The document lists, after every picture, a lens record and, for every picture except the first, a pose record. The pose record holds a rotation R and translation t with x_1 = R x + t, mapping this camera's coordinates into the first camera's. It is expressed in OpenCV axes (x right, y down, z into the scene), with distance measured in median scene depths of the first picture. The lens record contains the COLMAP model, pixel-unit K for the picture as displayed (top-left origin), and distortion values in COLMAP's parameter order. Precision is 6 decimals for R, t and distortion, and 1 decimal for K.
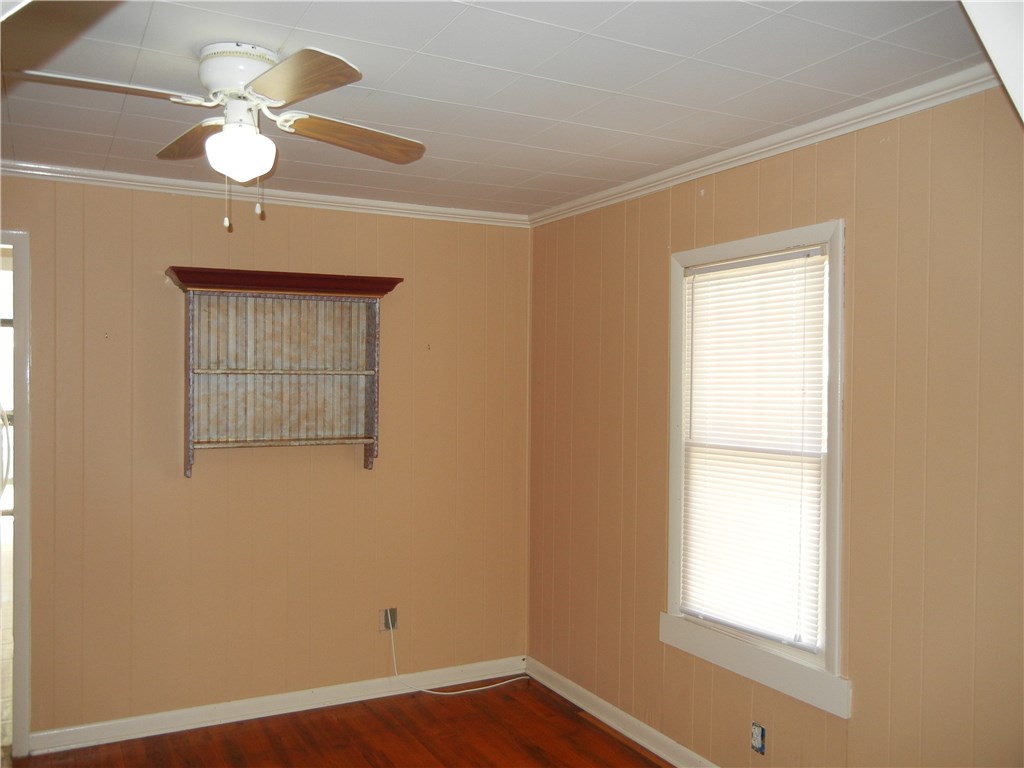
lens RADIAL K [[877.4, 0, 508.5], [0, 877.4, 386.1], [0, 0, 1]] dist [-0.005637, 0.014062]
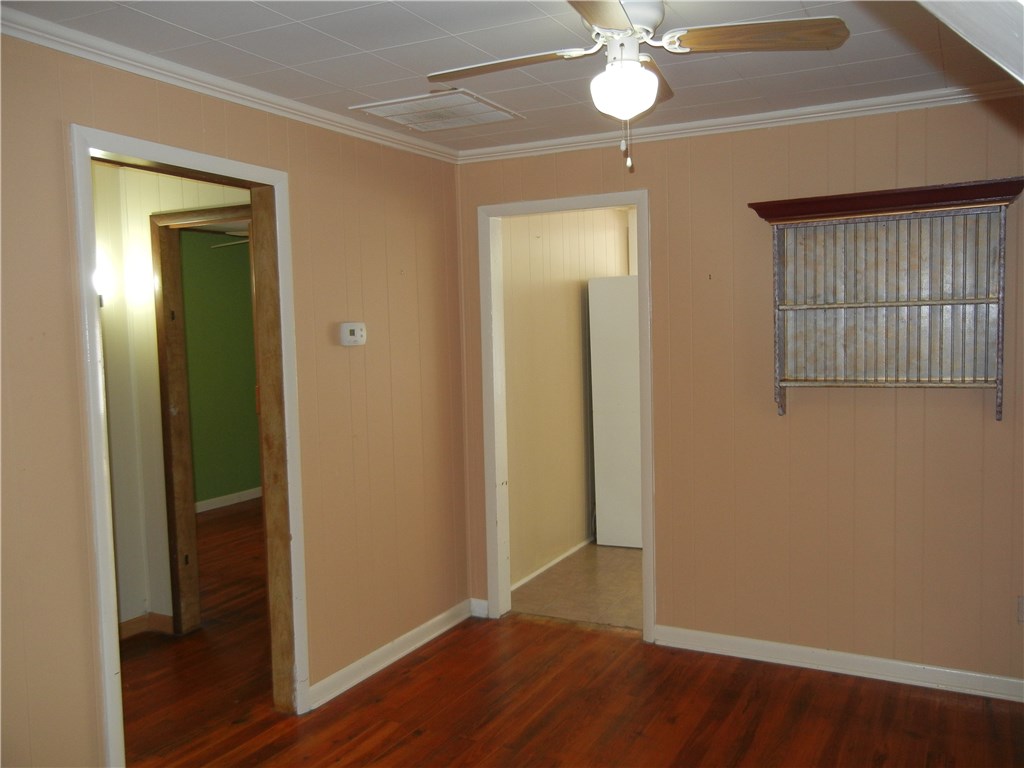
lens RADIAL K [[877.4, 0, 507.9], [0, 877.4, 386.7], [0, 0, 1]] dist [-0.005637, 0.014062]
pose [[0.562408, 0.037131, -0.826026, 0.266846], [0.024678, 0.997792, 0.061654, 0.003057], [0.826492, -0.055059, 0.560250, 0.182974]]
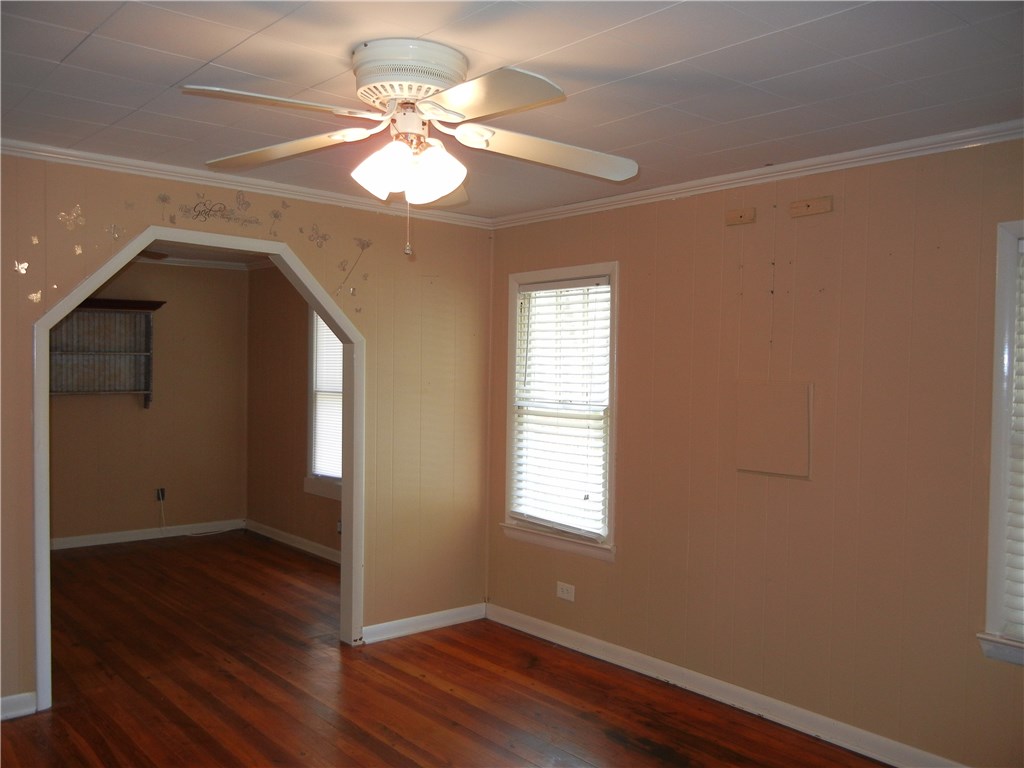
lens RADIAL K [[877.4, 0, 509.8], [0, 877.4, 386.4], [0, 0, 1]] dist [-0.005637, 0.014062]
pose [[0.976731, -0.000916, 0.214465, 0.186057], [-0.003432, 0.999796, 0.019900, 0.013066], [-0.214440, -0.020173, 0.976529, -0.930924]]
